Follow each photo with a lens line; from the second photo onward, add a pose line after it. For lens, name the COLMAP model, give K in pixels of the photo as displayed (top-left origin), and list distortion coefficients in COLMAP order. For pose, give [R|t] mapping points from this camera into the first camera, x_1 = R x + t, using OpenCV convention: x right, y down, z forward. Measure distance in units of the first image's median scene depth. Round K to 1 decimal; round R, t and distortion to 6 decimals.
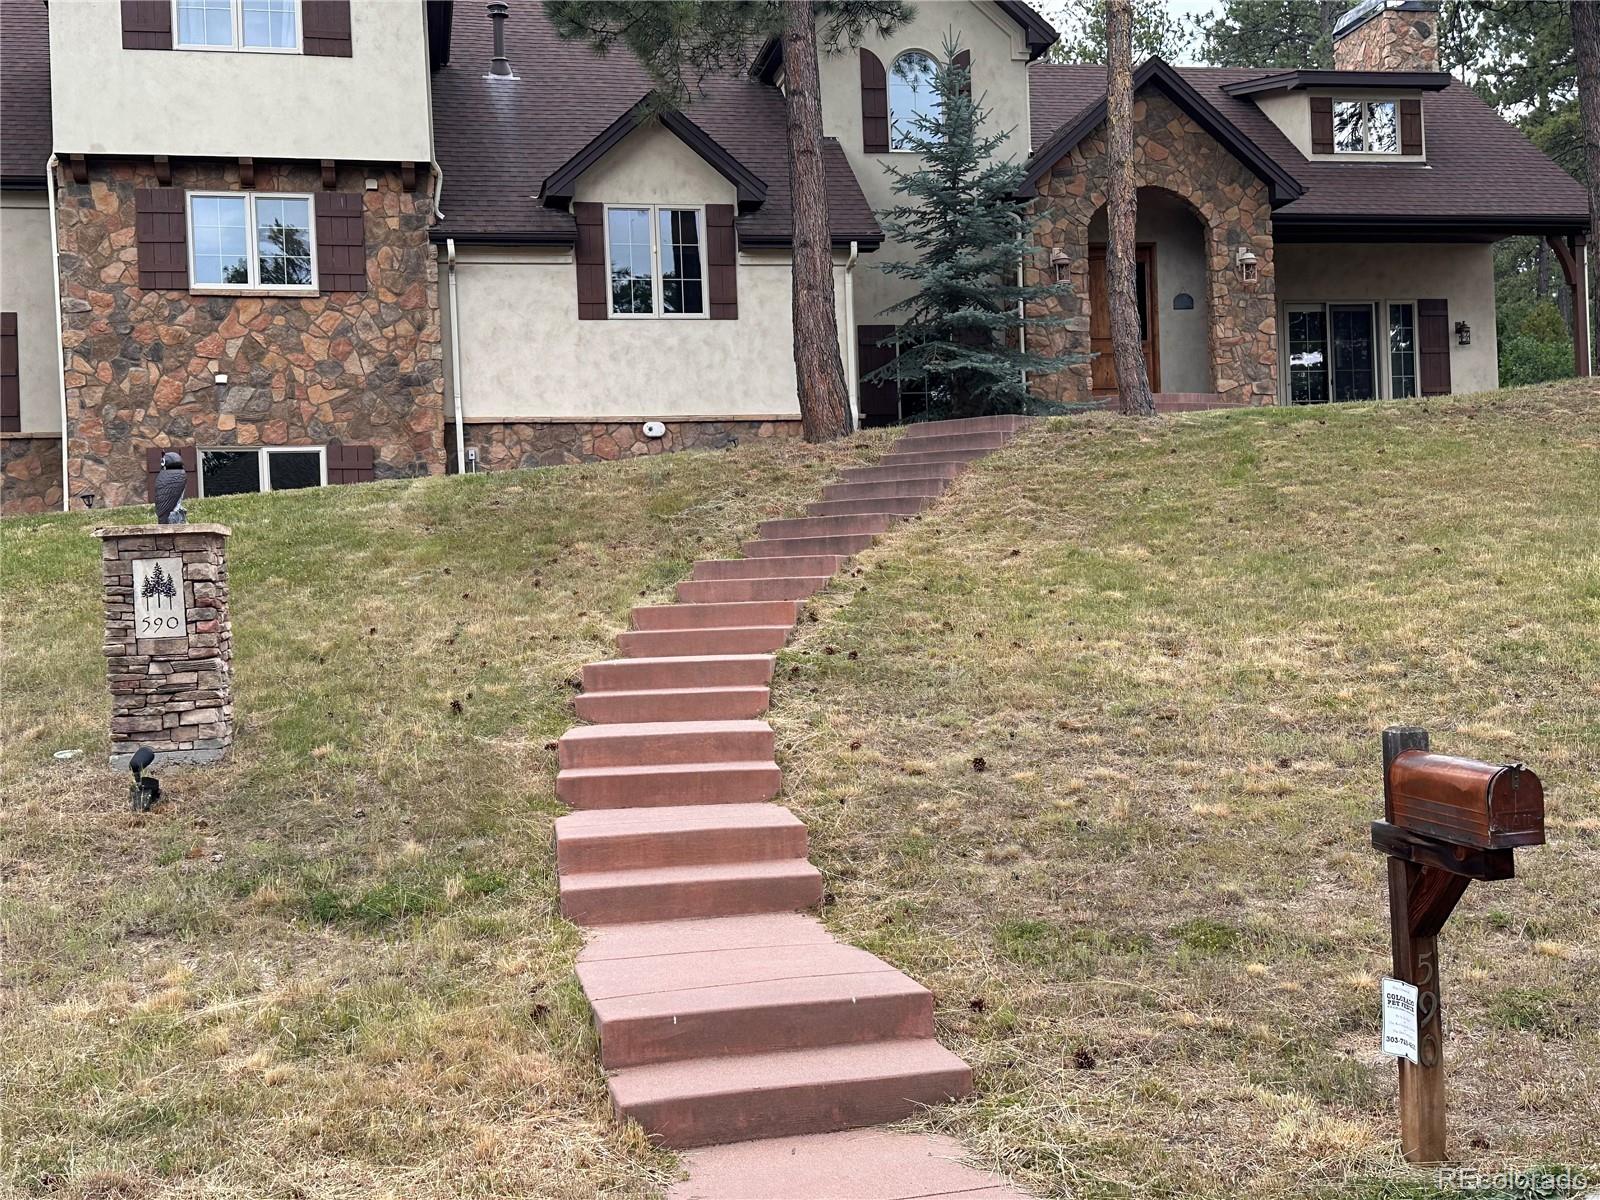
lens RADIAL K [[1754.9, 0, 800.0], [0, 1754.9, 600.0], [0, 0, 1]] dist [0.203492, -0.415971]
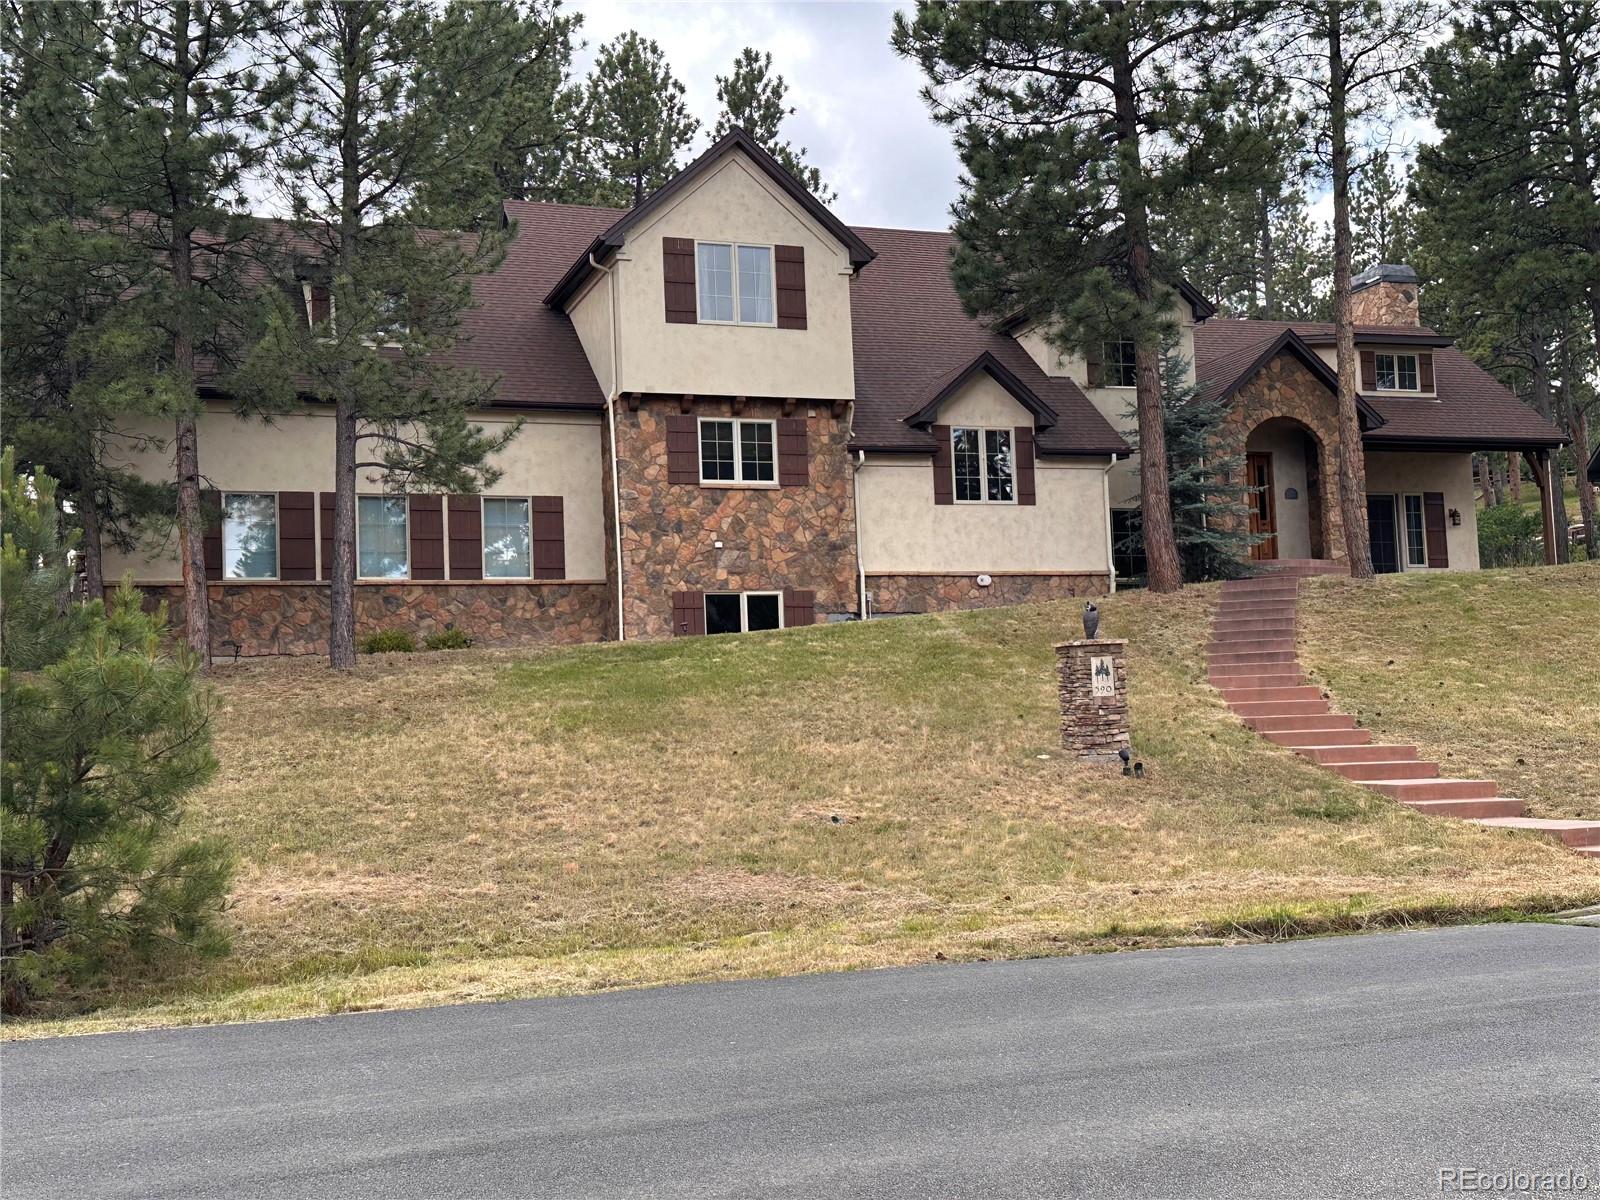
lens RADIAL K [[1754.9, 0, 800.0], [0, 1754.9, 600.0], [0, 0, 1]] dist [0.203492, -0.415971]
pose [[0.991313, 0.012060, 0.130973, -0.419806], [-0.002054, 0.997086, -0.076262, 0.028497], [-0.131511, 0.075330, 0.988448, -0.395905]]
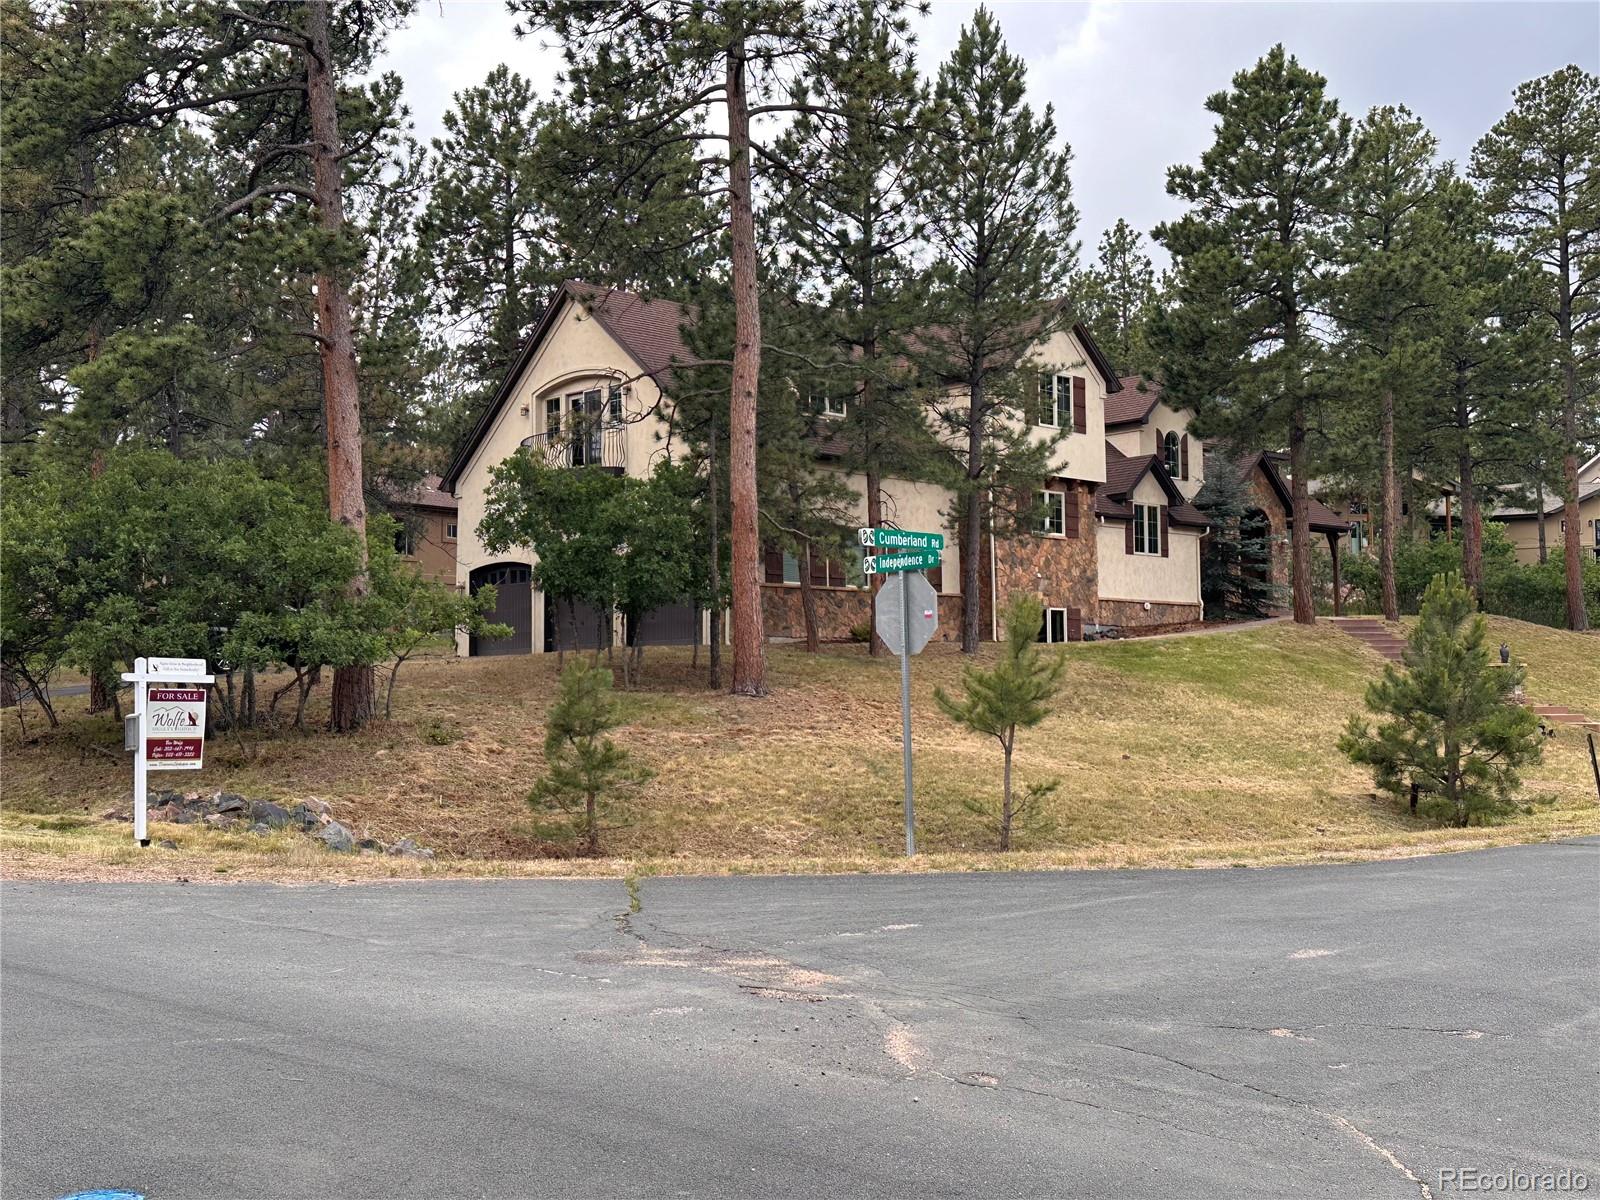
lens RADIAL K [[1754.9, 0, 800.0], [0, 1754.9, 600.0], [0, 0, 1]] dist [0.203492, -0.415971]
pose [[0.841830, 0.062817, 0.536075, -1.606575], [-0.030653, 0.997166, -0.068711, 0.057273], [-0.538872, 0.041411, 0.841369, -0.594617]]
